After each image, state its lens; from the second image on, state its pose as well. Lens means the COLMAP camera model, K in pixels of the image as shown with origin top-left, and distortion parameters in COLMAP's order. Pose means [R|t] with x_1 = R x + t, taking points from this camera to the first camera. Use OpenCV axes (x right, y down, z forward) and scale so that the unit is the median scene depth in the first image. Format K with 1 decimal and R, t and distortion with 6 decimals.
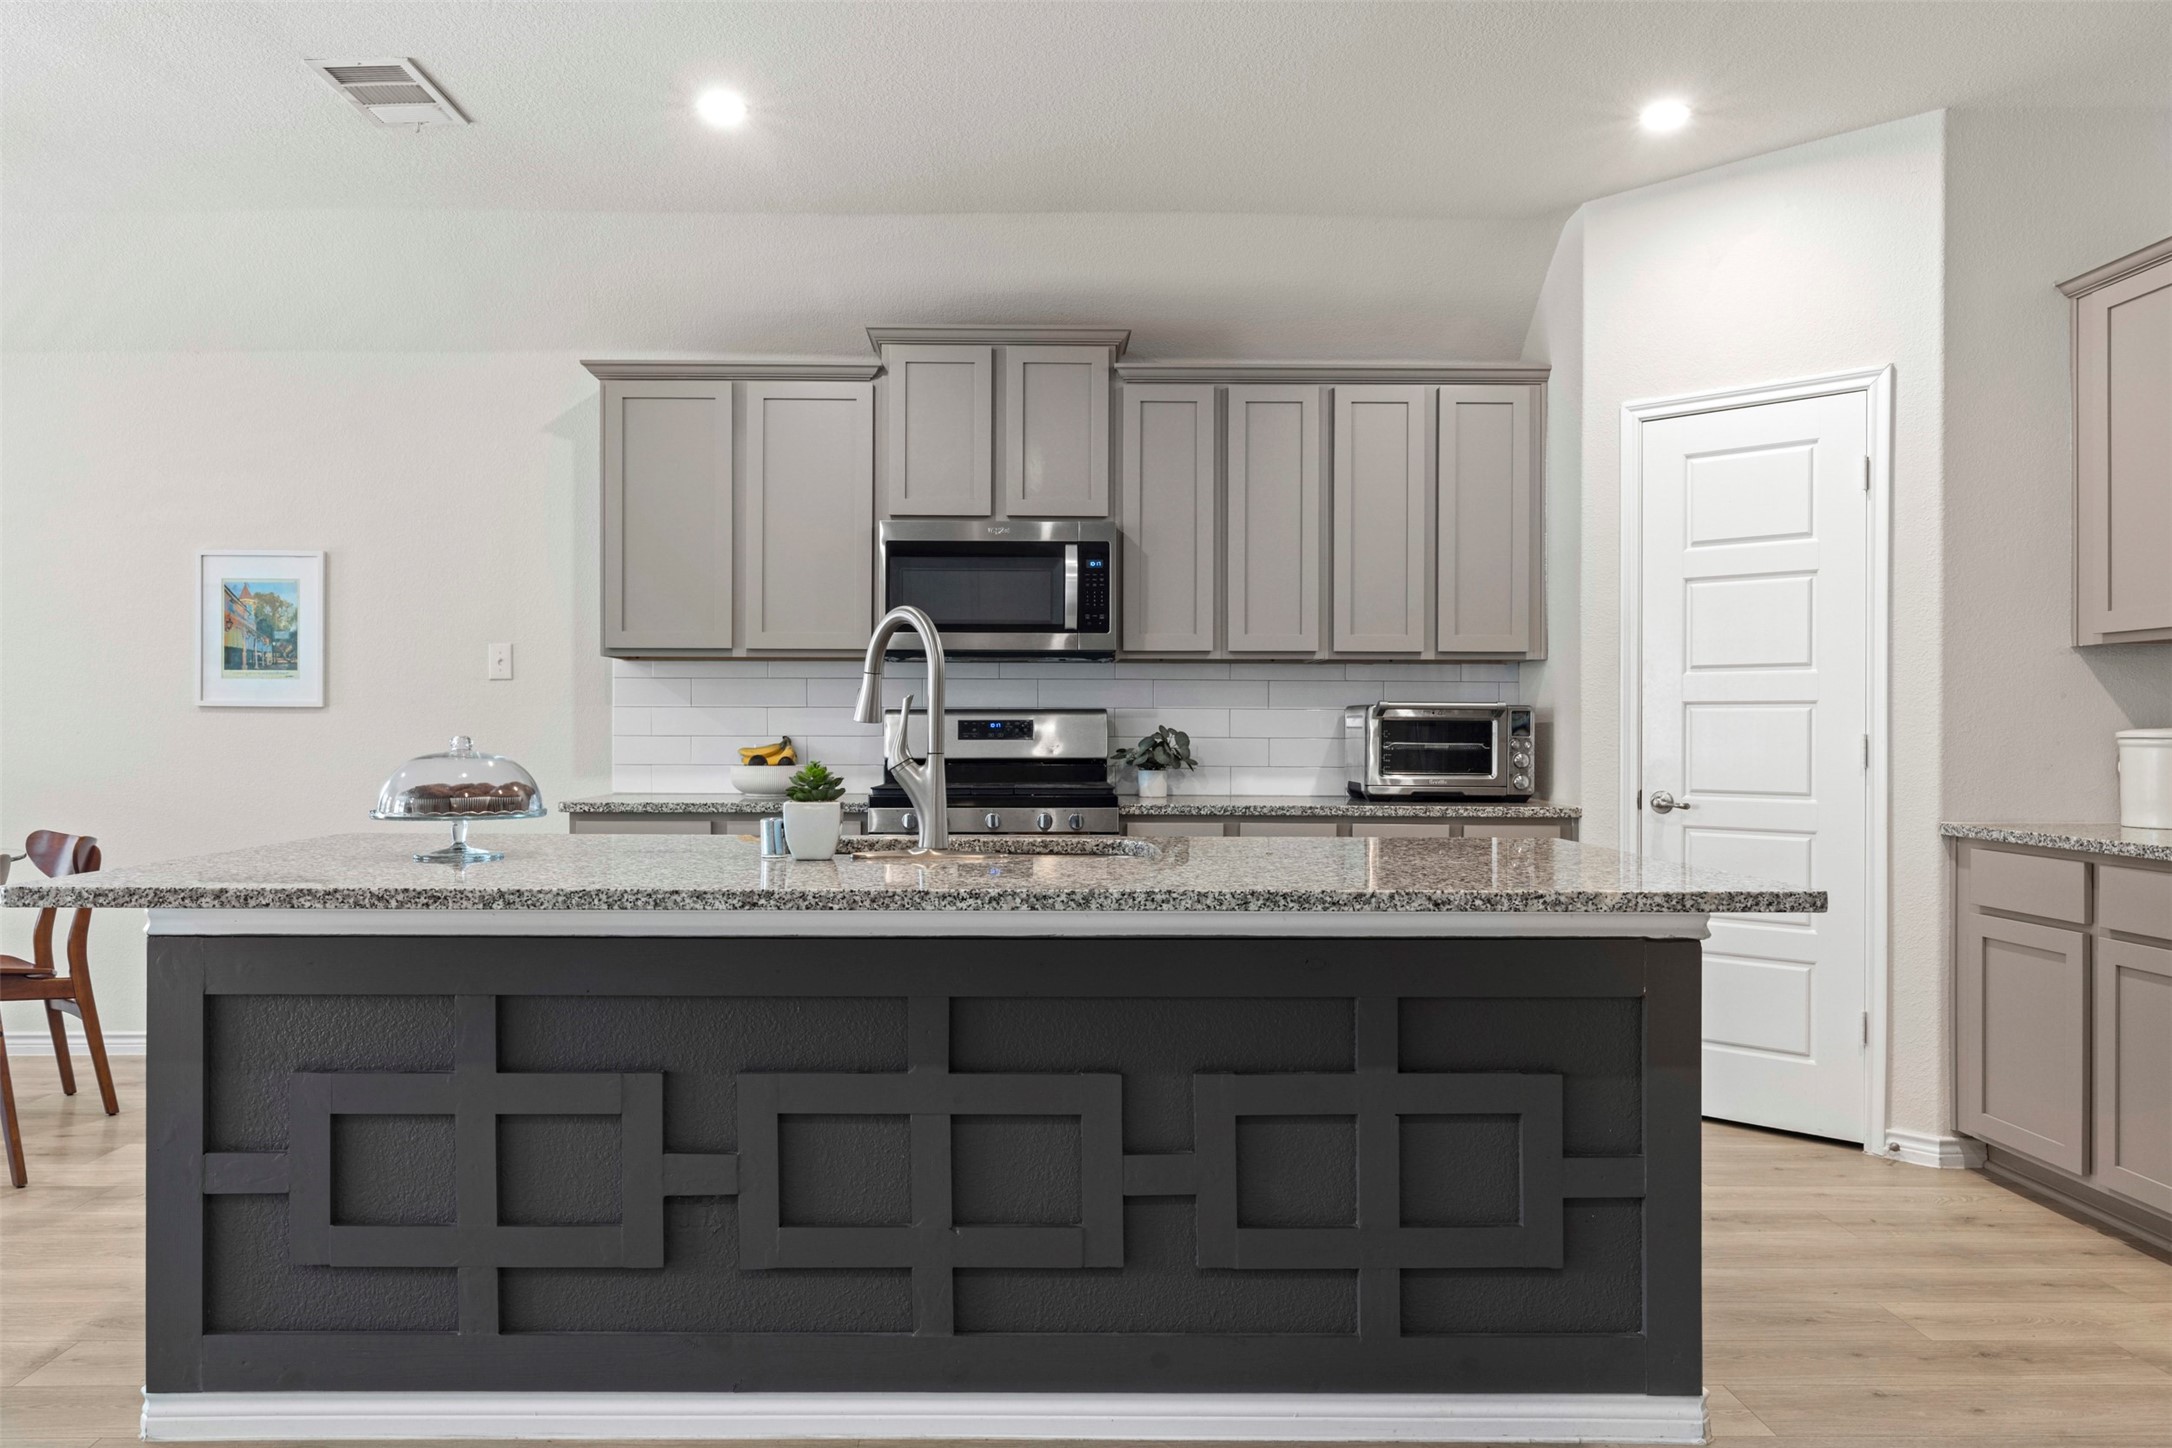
lens RADIAL K [[1502.7, 0, 1077.6], [0, 1502.7, 741.6], [0, 0, 1]] dist [-0.010166, 0.002275]
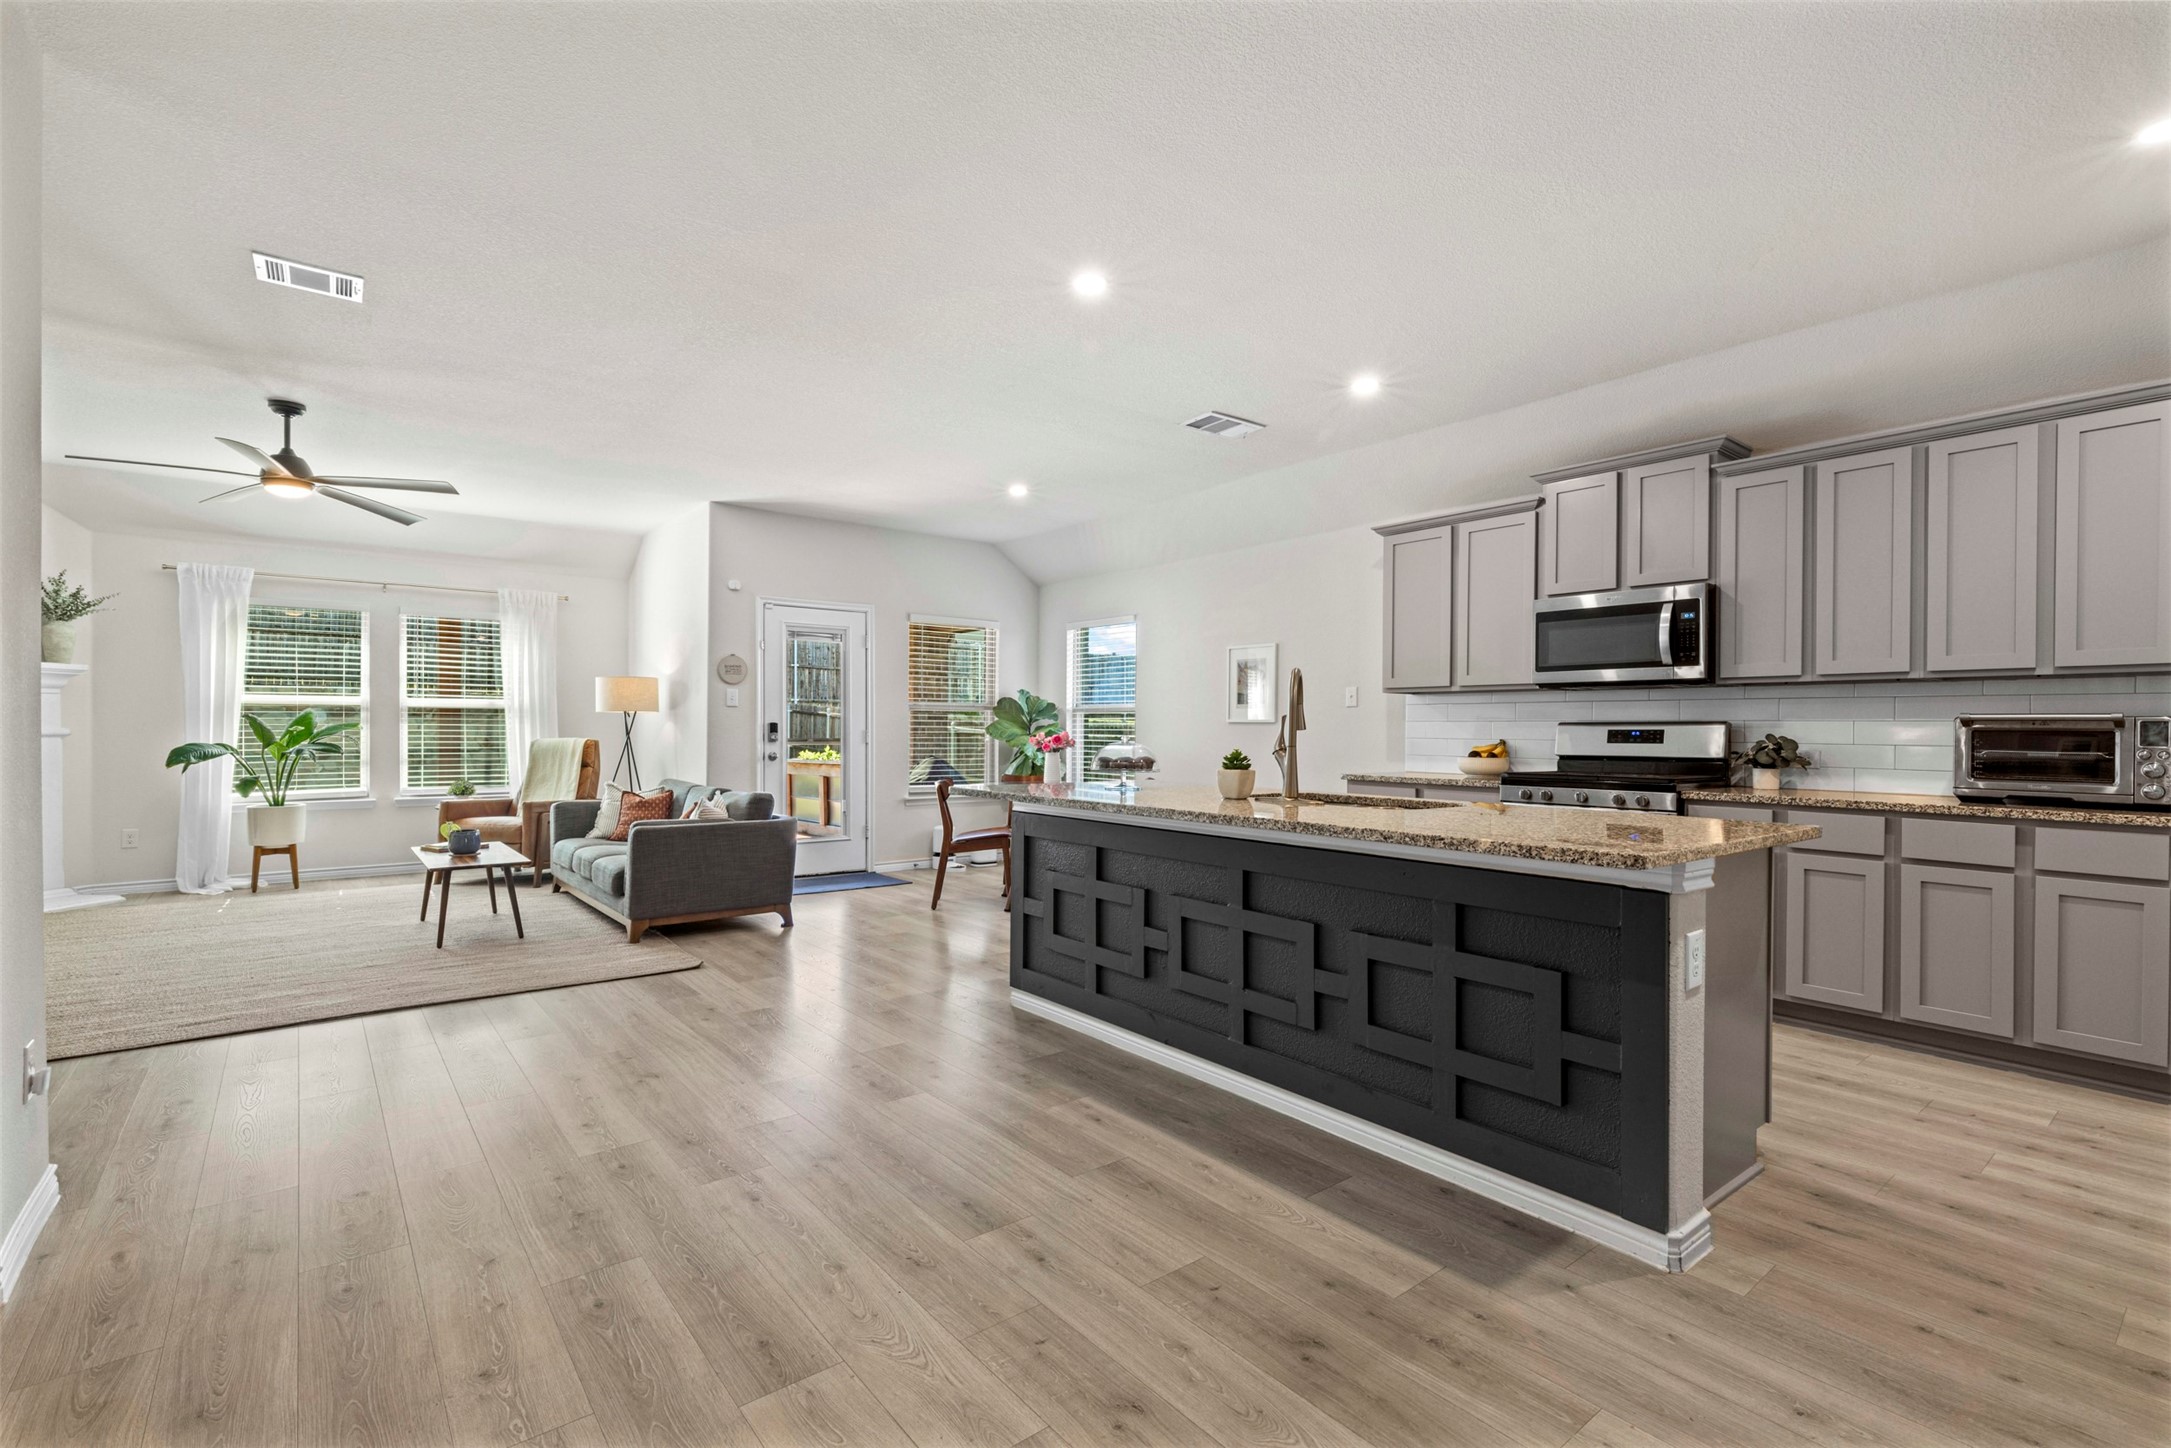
lens RADIAL K [[994.8, 0, 1087.2], [0, 994.8, 715.8], [0, 0, 1]] dist [-0.002767, -0.000467]
pose [[0.612344, -0.009351, -0.790536, 0.385029], [-0.012702, 0.999685, -0.021664, -0.000514], [0.790489, 0.023307, 0.612032, 0.017682]]
